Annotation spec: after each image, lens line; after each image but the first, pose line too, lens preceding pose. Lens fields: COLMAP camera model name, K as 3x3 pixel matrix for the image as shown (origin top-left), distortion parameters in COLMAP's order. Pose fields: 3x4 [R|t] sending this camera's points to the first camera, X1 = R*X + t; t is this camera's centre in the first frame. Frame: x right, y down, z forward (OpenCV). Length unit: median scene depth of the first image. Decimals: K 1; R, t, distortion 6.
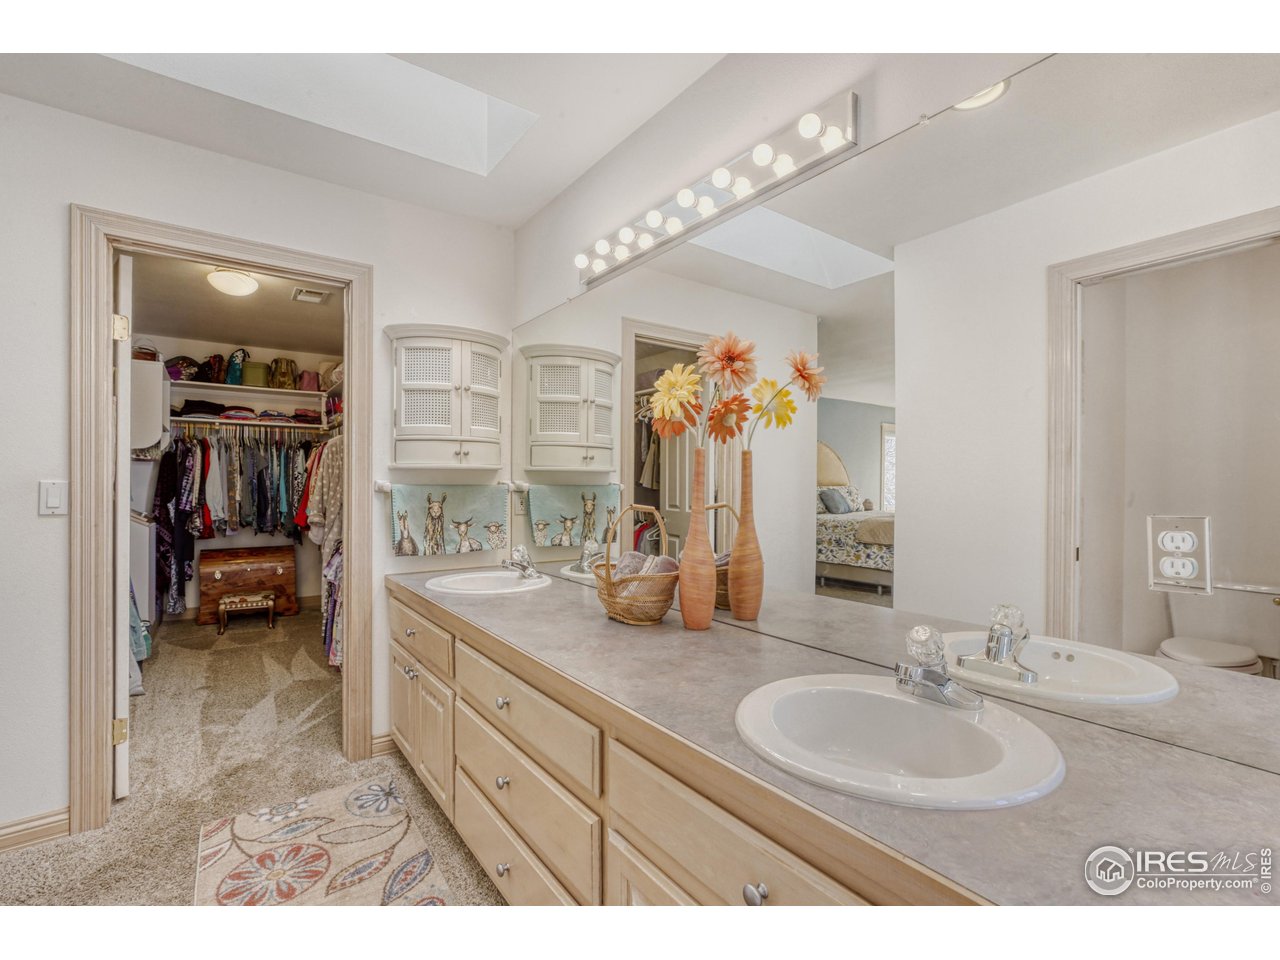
lens RADIAL K [[575.4, 0, 646.7], [0, 575.4, 487.1], [0, 0, 1]] dist [0.000799, 0.000086]
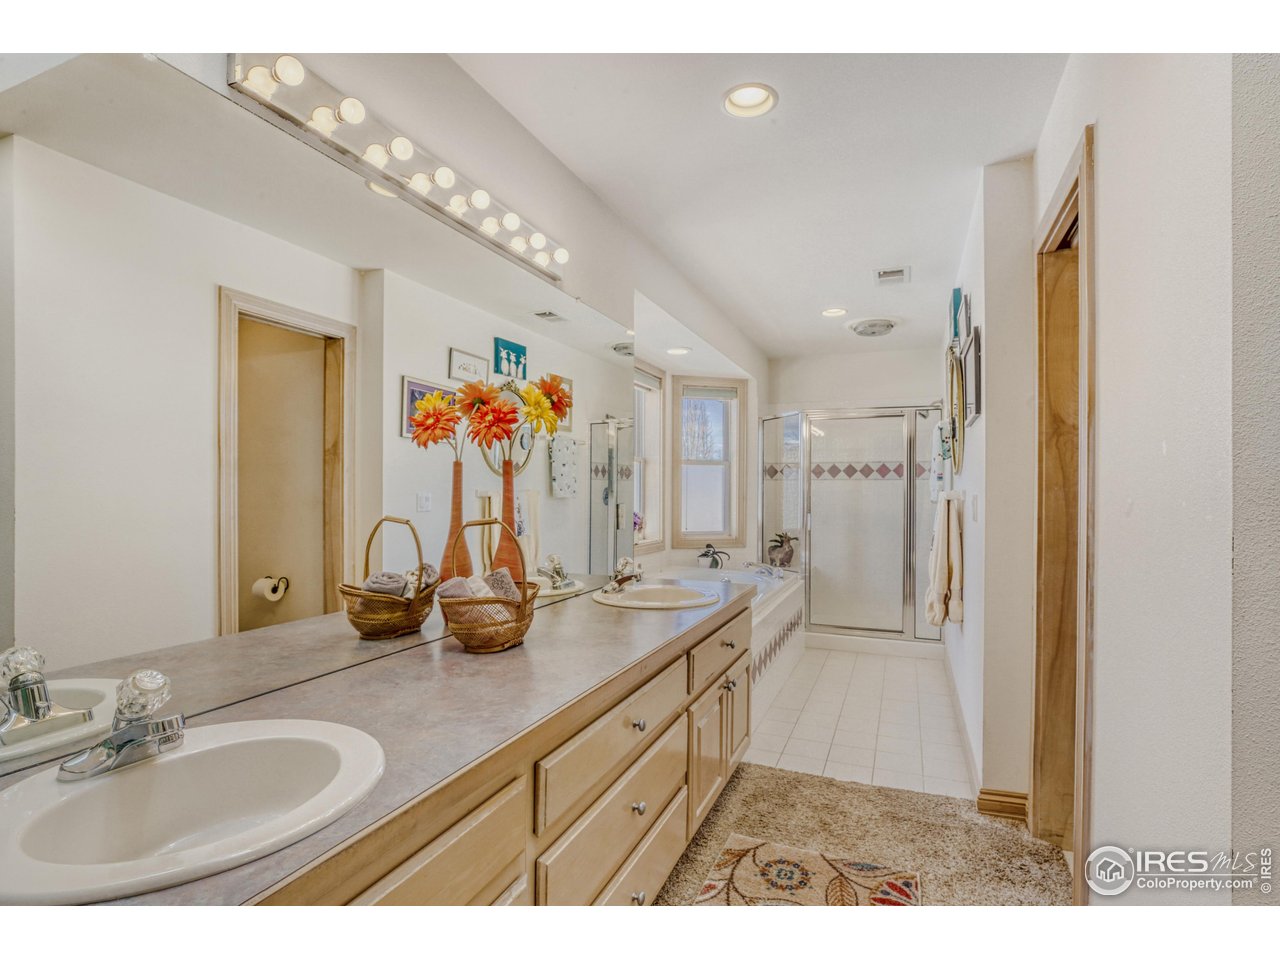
lens RADIAL K [[575.4, 0, 646.7], [0, 575.4, 487.1], [0, 0, 1]] dist [0.000799, 0.000086]
pose [[-0.483840, -0.002765, 0.875152, -0.916460], [0.001050, 0.999992, 0.003740, -0.017965], [-0.875156, 0.002729, -0.483834, 1.221824]]
